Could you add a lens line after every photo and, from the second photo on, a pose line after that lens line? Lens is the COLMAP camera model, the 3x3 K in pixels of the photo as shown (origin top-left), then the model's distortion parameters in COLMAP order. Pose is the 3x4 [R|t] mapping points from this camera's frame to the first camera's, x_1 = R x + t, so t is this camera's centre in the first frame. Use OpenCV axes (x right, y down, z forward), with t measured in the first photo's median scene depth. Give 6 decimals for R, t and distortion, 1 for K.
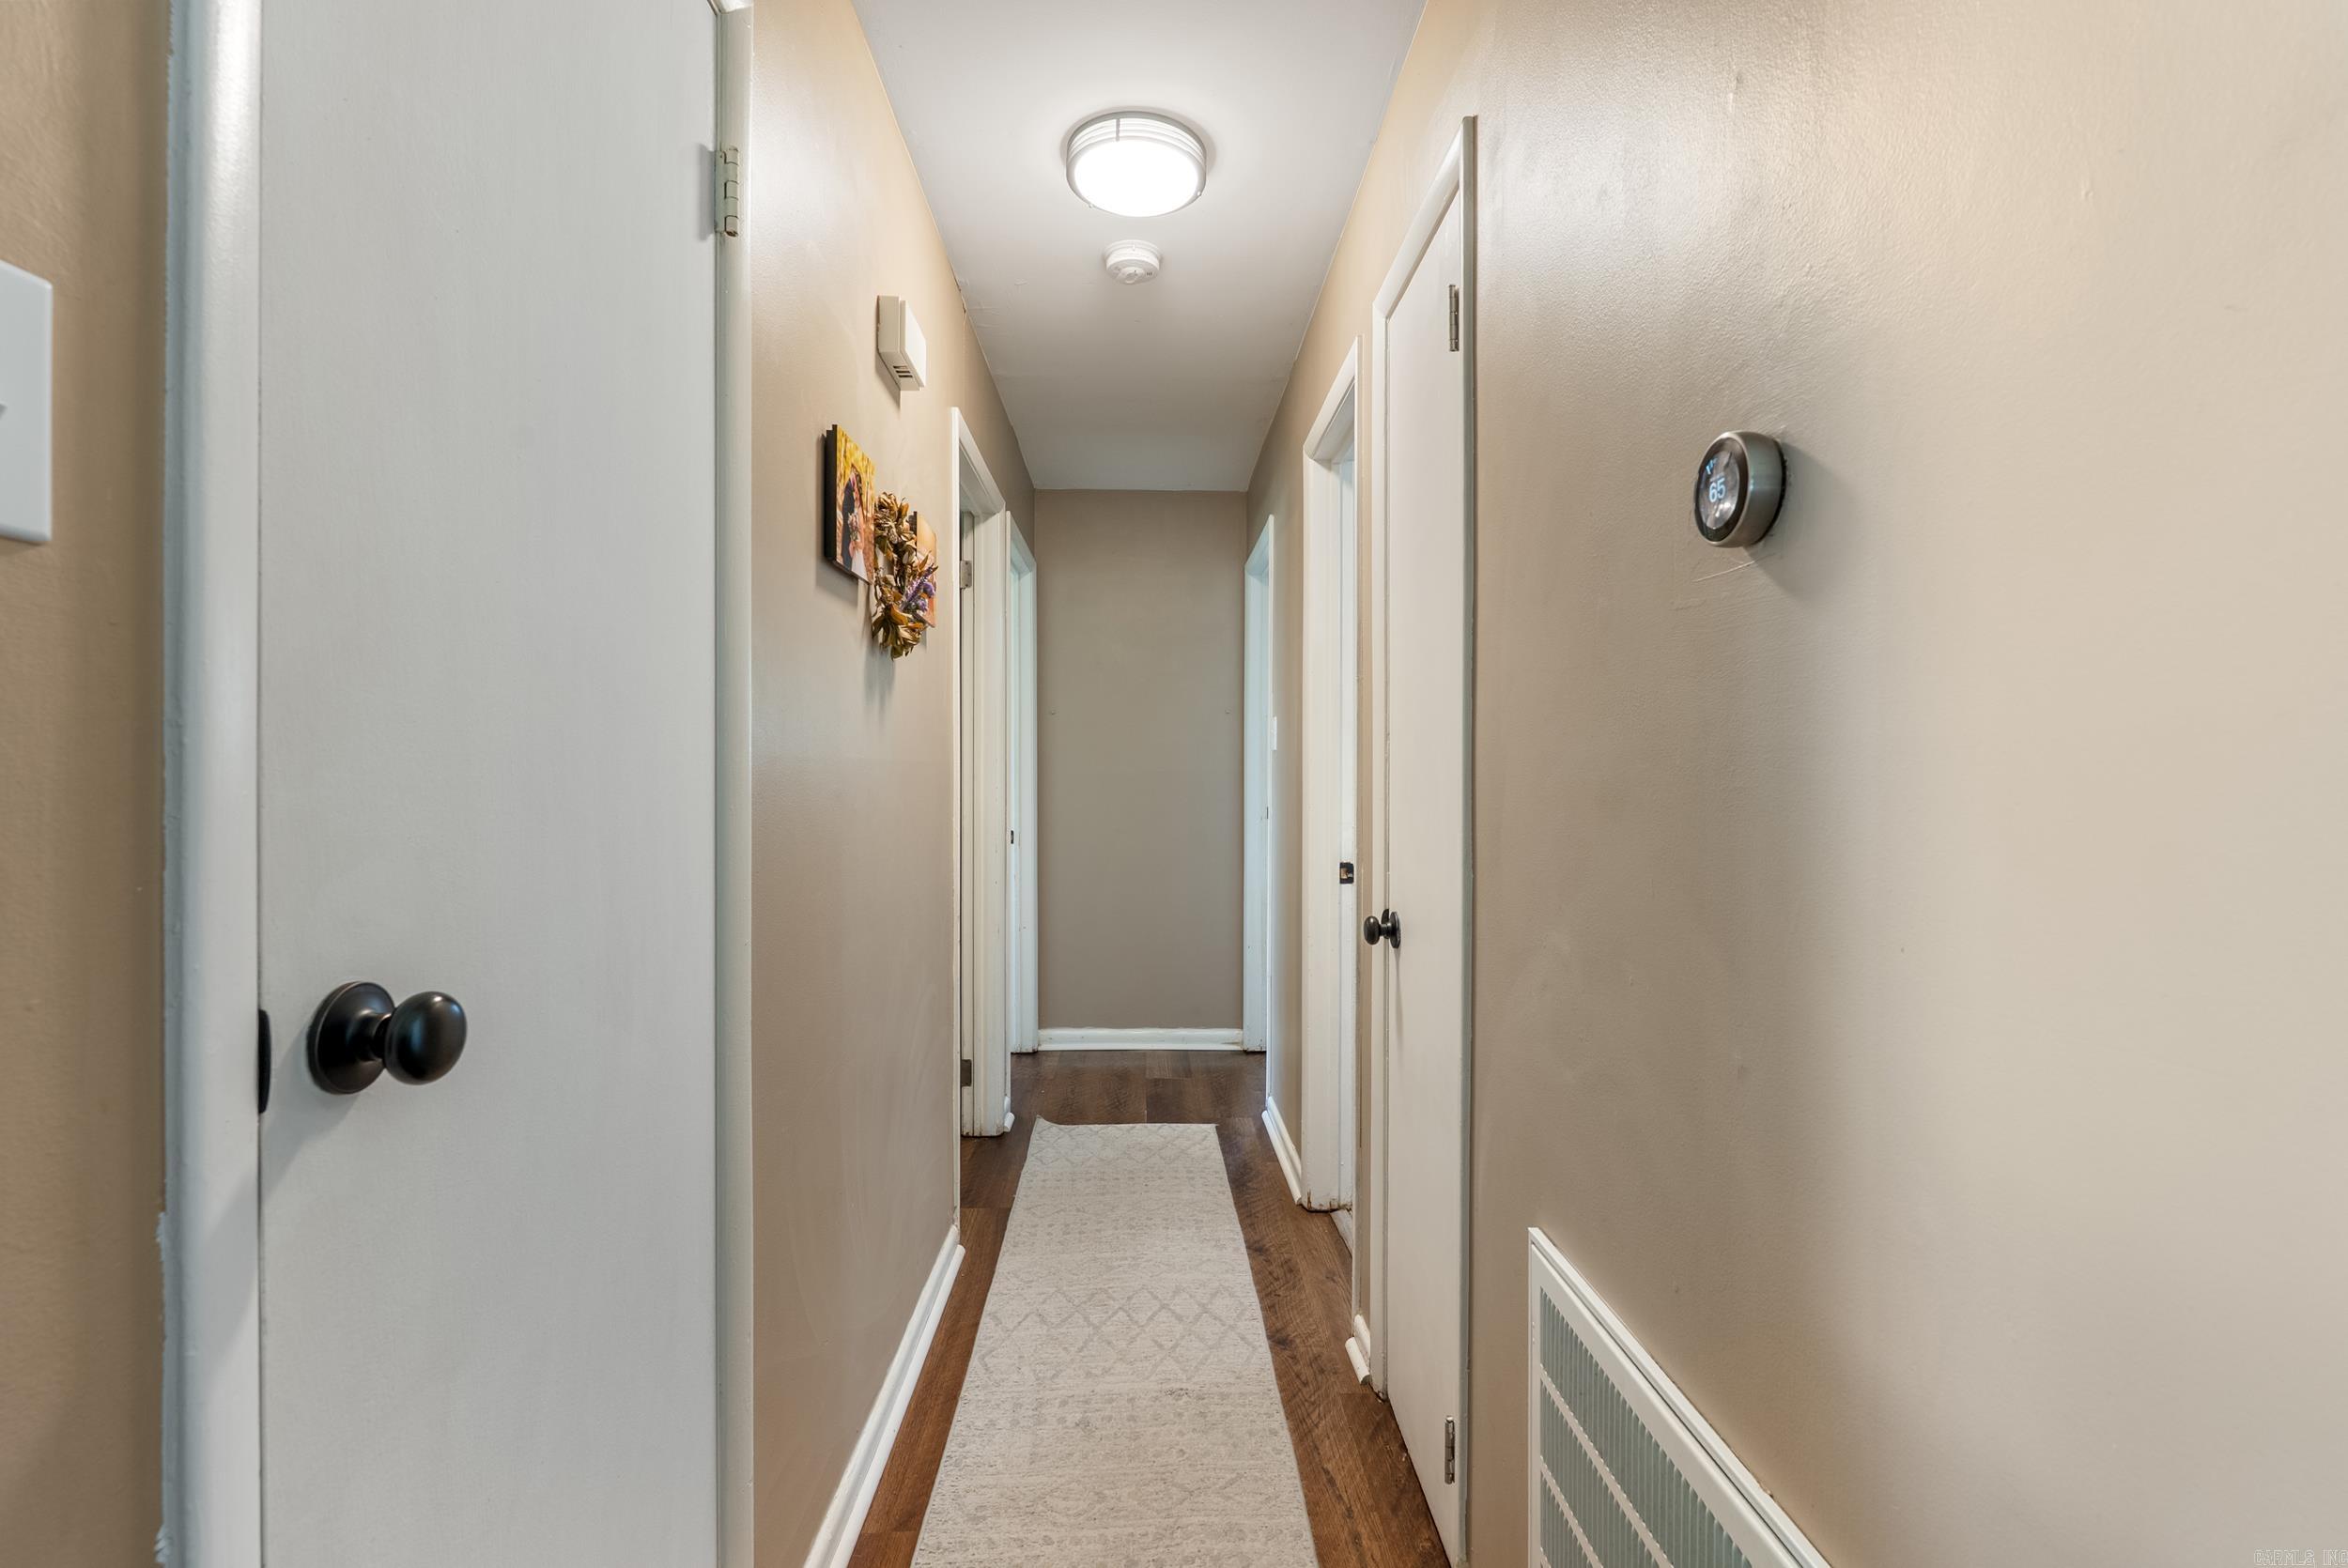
lens RADIAL K [[1041.5, 0, 1174.0], [0, 1041.5, 784.0], [0, 0, 1]] dist [-0.003166, -0.000279]
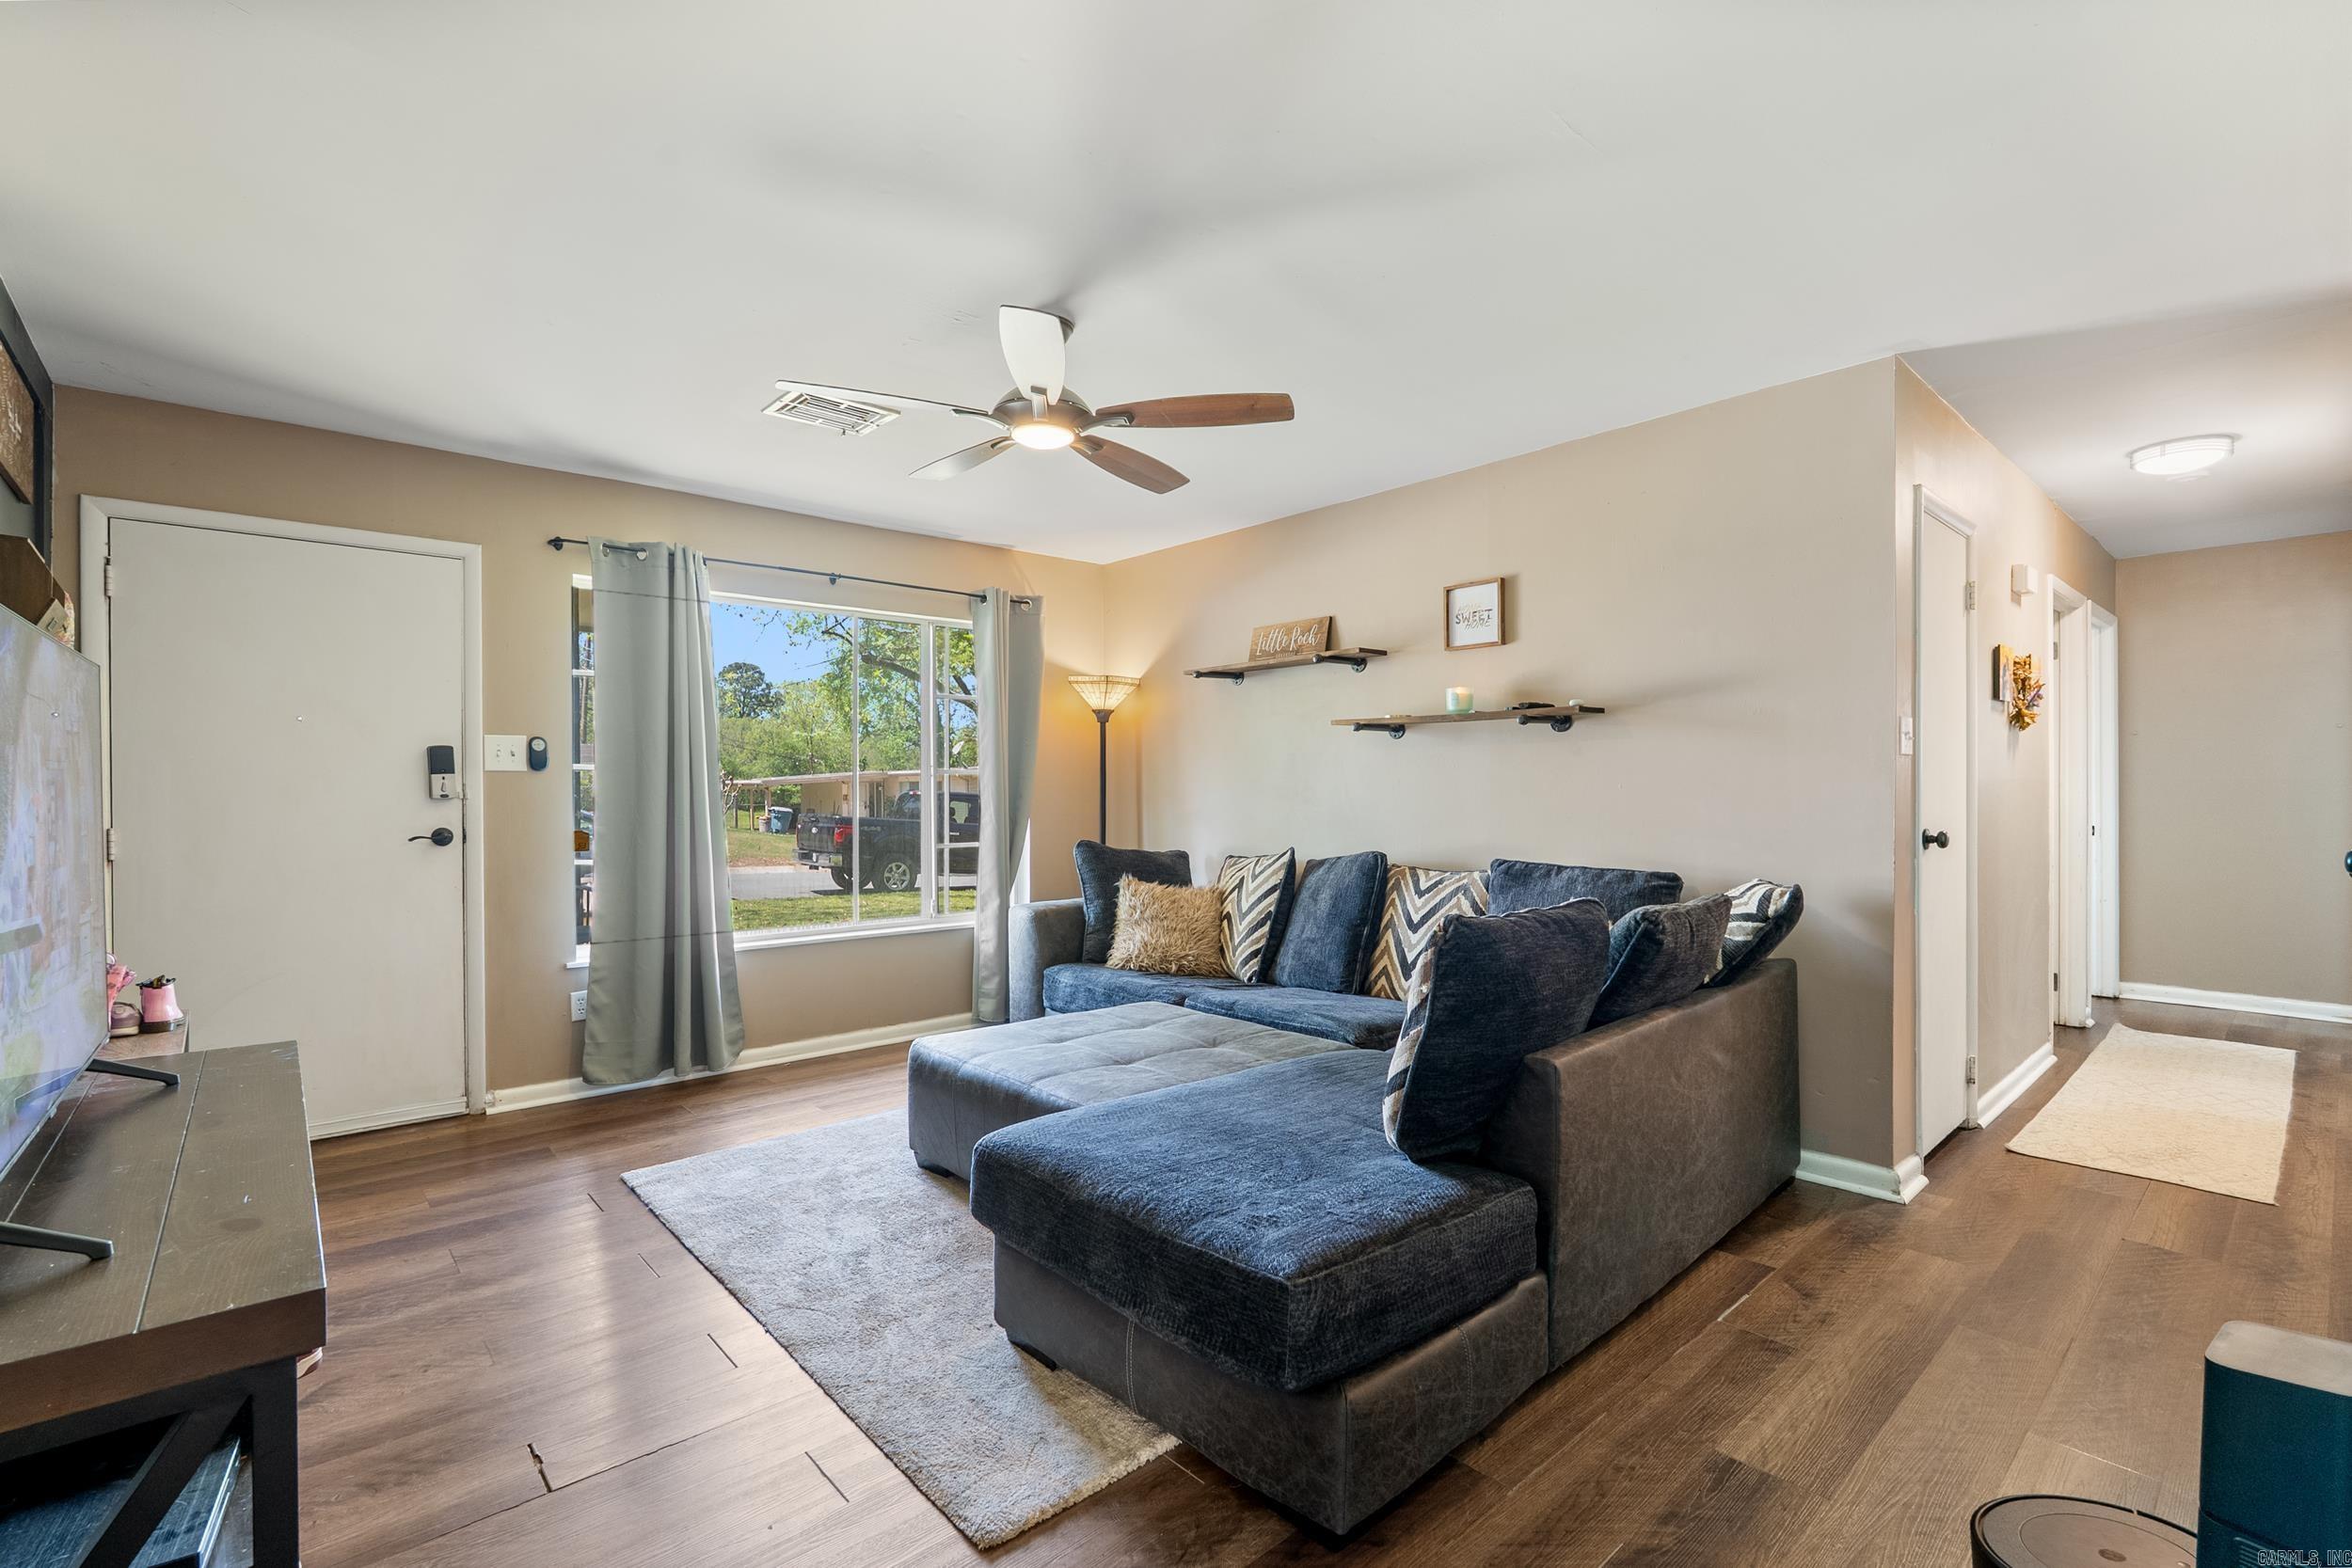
lens RADIAL K [[1043.3, 0, 1176.0], [0, 1043.3, 784.0], [0, 0, 1]] dist [-0.003166, -0.000279]
pose [[0.639649, -0.000221, -0.768667, 0.147313], [-0.003141, 0.999991, -0.002902, 0.000242], [0.768661, 0.004271, 0.639642, -0.944157]]
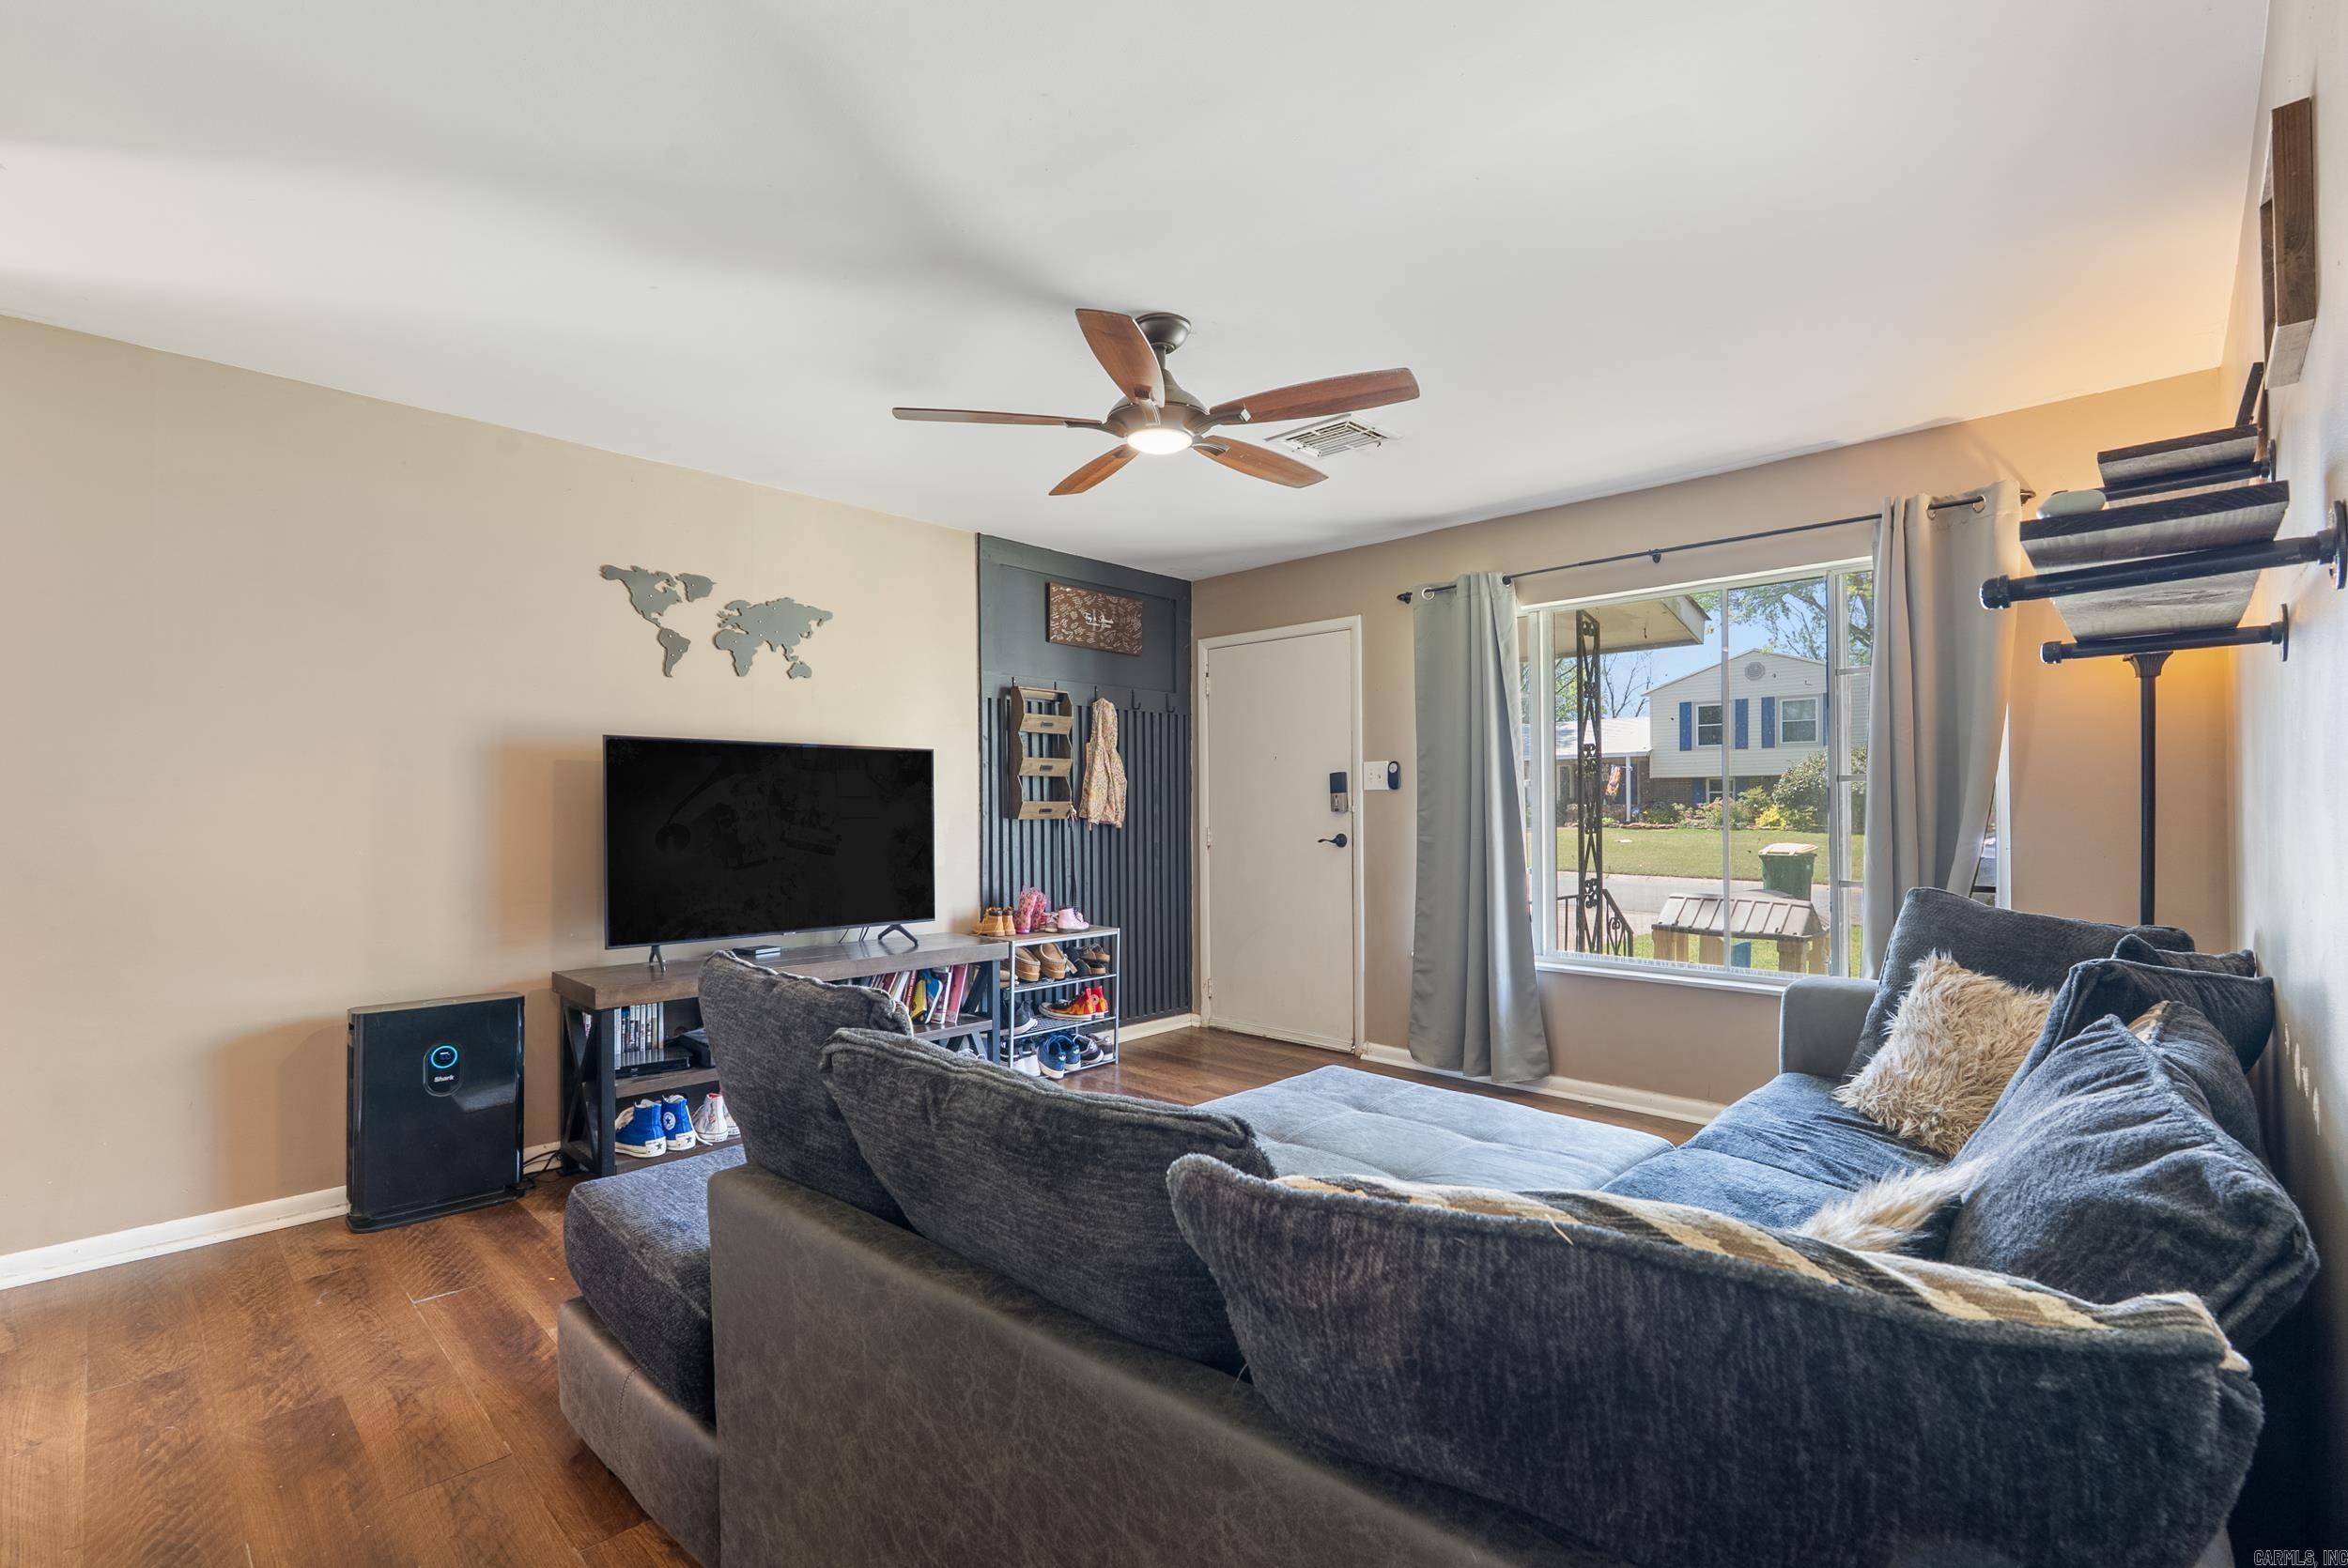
lens RADIAL K [[1041.5, 0, 1174.0], [0, 1041.5, 784.0], [0, 0, 1]] dist [-0.003166, -0.000279]
pose [[-0.713470, -0.004203, -0.700673, -0.090439], [0.007155, 0.999886, -0.013284, -0.010472], [0.700649, -0.014491, -0.713359, 0.649284]]
